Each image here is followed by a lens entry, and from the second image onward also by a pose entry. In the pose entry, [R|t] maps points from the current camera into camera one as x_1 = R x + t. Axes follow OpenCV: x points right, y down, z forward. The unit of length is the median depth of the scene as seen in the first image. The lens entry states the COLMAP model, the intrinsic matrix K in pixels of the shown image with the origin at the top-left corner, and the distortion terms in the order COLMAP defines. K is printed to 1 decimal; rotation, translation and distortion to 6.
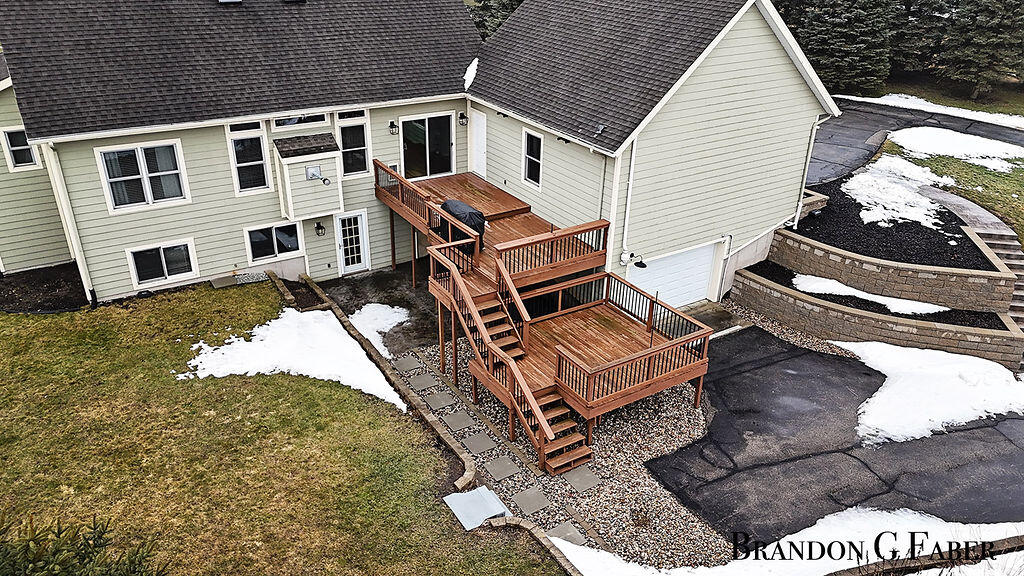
lens RADIAL K [[746.4, 0, 506.2], [0, 746.4, 281.2], [0, 0, 1]] dist [0.101494, -0.133777]
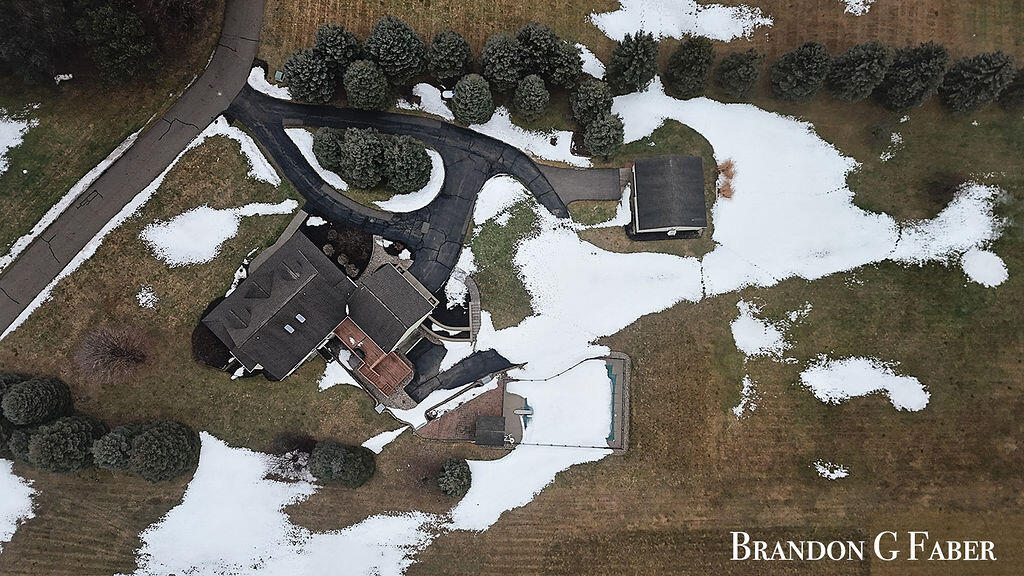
lens RADIAL K [[746.4, 0, 506.2], [0, 746.4, 281.2], [0, 0, 1]] dist [0.101494, -0.133777]
pose [[0.973570, -0.225446, 0.036553, 0.745698], [0.094297, 0.542554, 0.834711, -4.045369], [-0.208014, -0.809203, 0.549473, -1.411130]]
